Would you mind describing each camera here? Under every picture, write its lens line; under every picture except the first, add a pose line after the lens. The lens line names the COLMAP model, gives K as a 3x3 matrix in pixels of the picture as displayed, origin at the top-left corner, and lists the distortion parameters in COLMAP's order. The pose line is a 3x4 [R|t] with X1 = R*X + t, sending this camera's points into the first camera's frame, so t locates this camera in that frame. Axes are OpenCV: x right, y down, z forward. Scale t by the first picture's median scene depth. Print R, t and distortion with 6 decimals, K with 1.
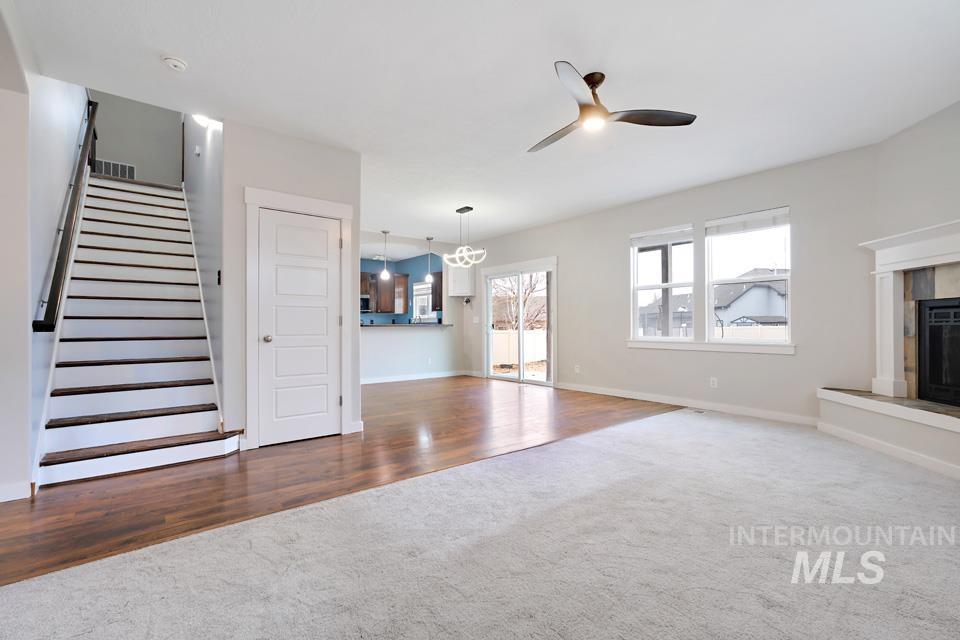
lens RADIAL K [[435.0, 0, 483.4], [0, 435.0, 323.3], [0, 0, 1]] dist [-0.018968, 0.000788]
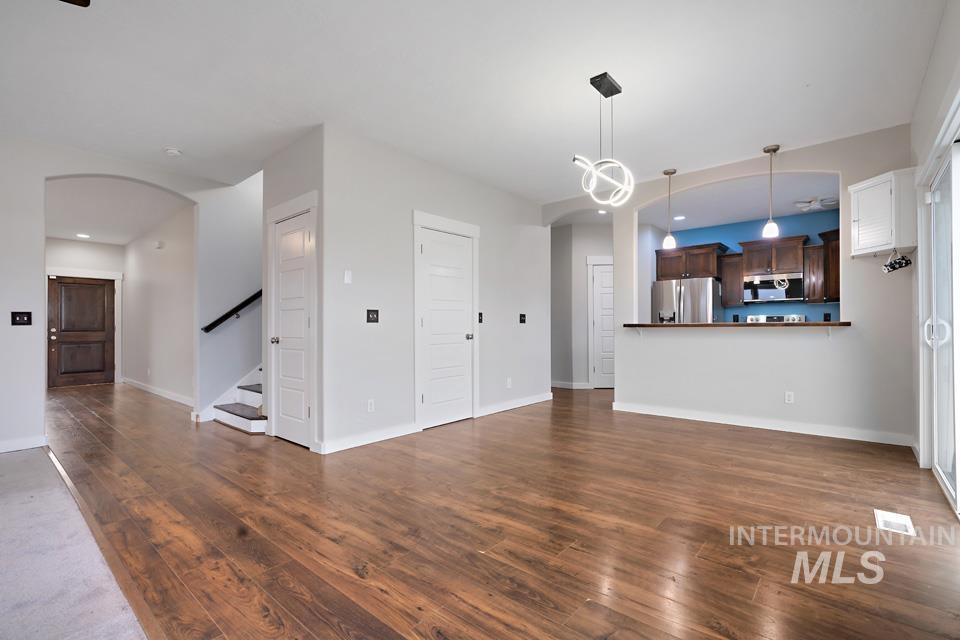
lens RADIAL K [[435.0, 0, 483.5], [0, 435.0, 325.6], [0, 0, 1]] dist [-0.018968, 0.000788]
pose [[0.226045, -0.004819, -0.974105, 0.741998], [0.015658, 0.999877, -0.001312, 0.004502], [0.973991, -0.014956, 0.226093, 1.301618]]
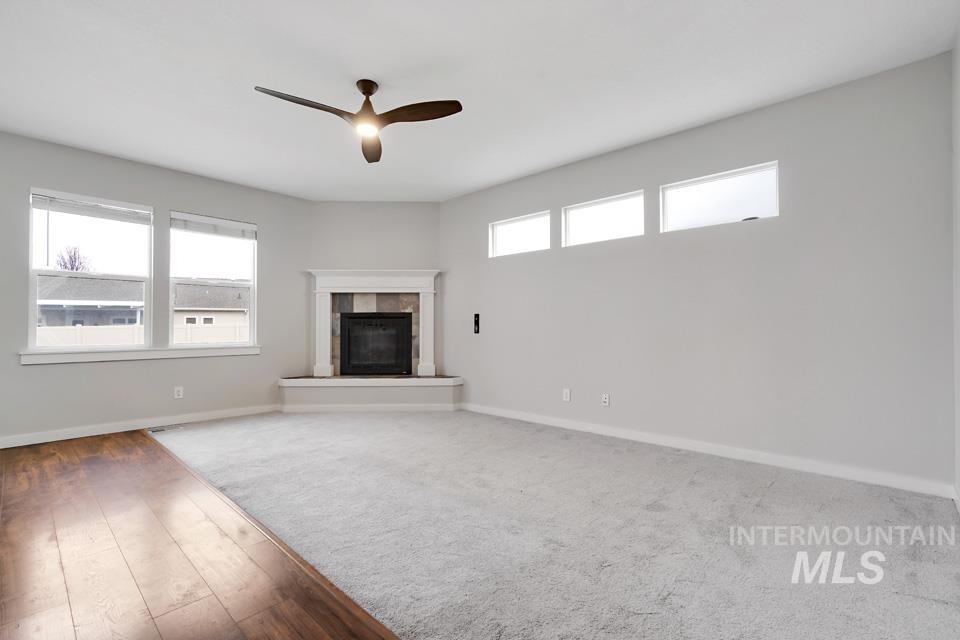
lens RADIAL K [[435.0, 0, 480.4], [0, 435.0, 323.1], [0, 0, 1]] dist [-0.018968, 0.000788]
pose [[-0.181579, 0.007260, 0.983350, -0.659526], [-0.004630, 0.999955, -0.008238, -0.004204], [-0.983365, -0.006048, -0.181537, 0.774679]]
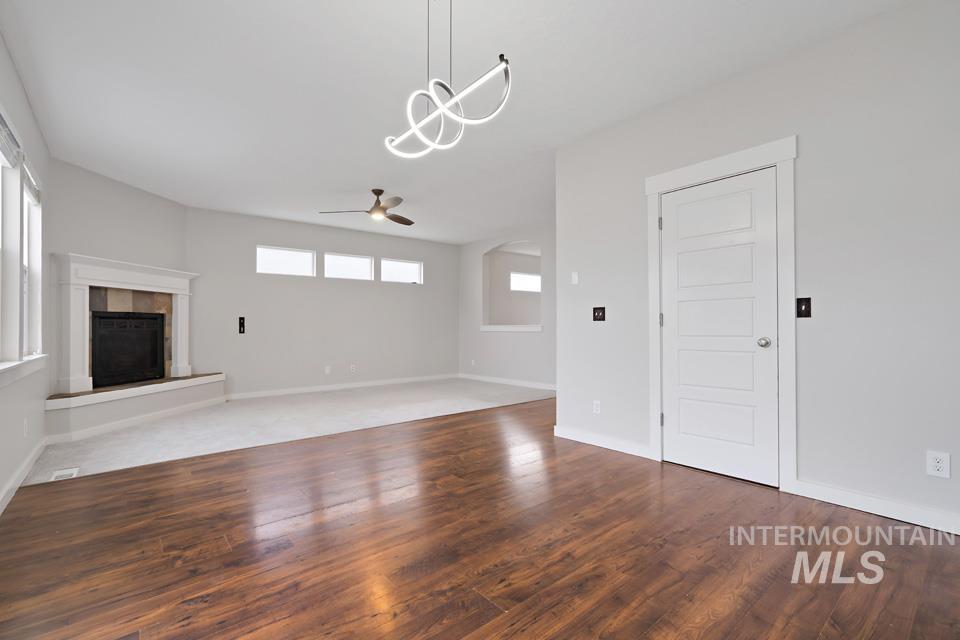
lens RADIAL K [[435.0, 0, 483.0], [0, 435.0, 320.0], [0, 0, 1]] dist [-0.018968, 0.000788]
pose [[-0.997978, 0.005770, -0.063302, -0.069304], [0.007258, 0.999702, -0.023301, 0.011693], [0.063149, -0.023713, -0.997722, 2.333751]]
